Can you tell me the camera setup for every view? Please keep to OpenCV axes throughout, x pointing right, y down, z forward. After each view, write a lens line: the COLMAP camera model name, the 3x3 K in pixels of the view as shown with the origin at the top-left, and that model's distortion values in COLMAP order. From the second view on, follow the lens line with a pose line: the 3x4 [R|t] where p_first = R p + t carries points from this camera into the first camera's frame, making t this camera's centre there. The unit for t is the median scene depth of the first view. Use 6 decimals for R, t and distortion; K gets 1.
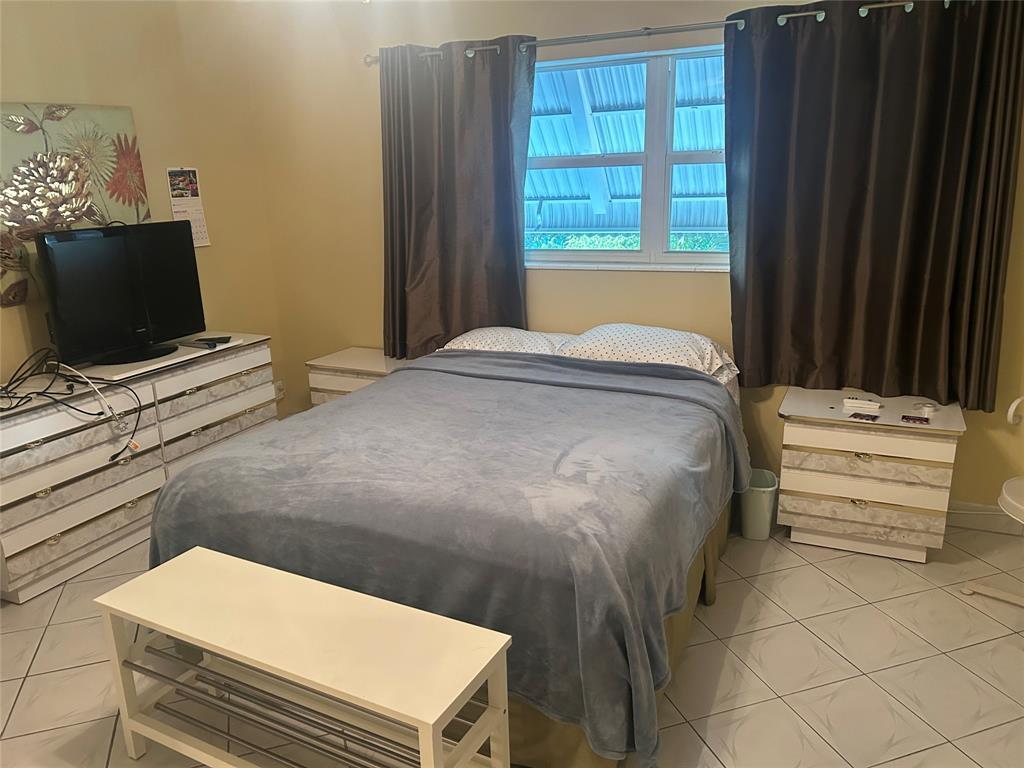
lens RADIAL K [[767.8, 0, 486.3], [0, 767.8, 393.4], [0, 0, 1]] dist [0.061391, -0.068243]
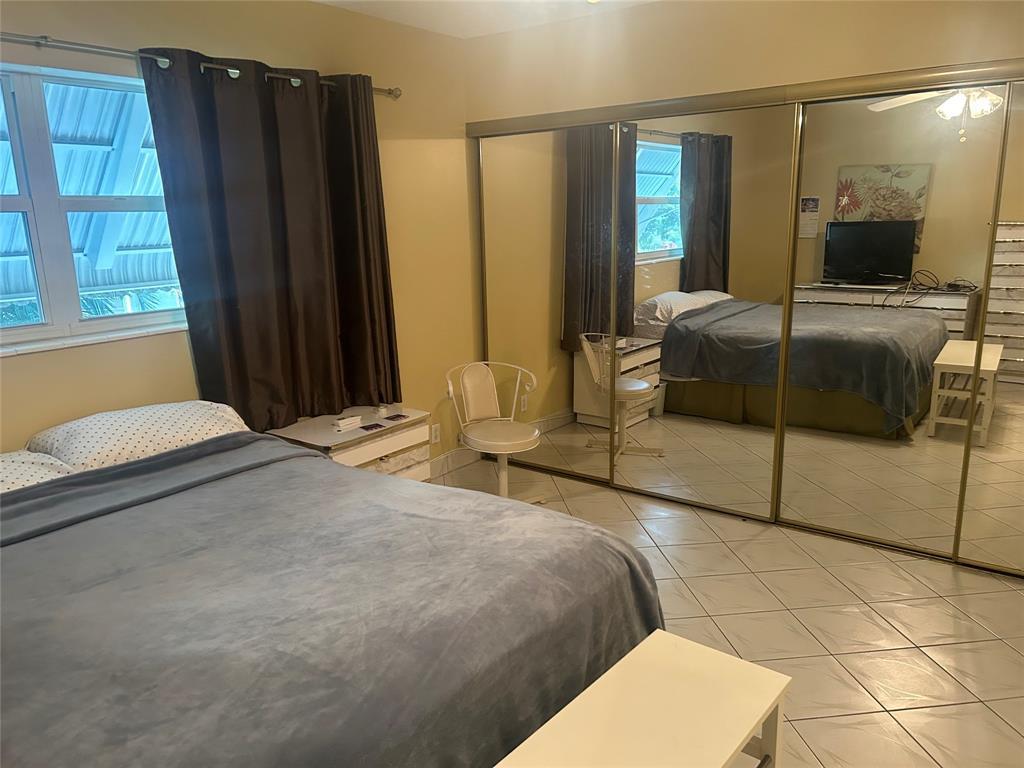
lens RADIAL K [[767.8, 0, 514.6], [0, 767.8, 391.9], [0, 0, 1]] dist [0.061391, -0.068243]
pose [[0.188398, -0.200349, 0.961440, -0.516342], [0.286700, 0.947547, 0.141274, -0.109546], [-0.939313, 0.249029, 0.235956, 0.458480]]
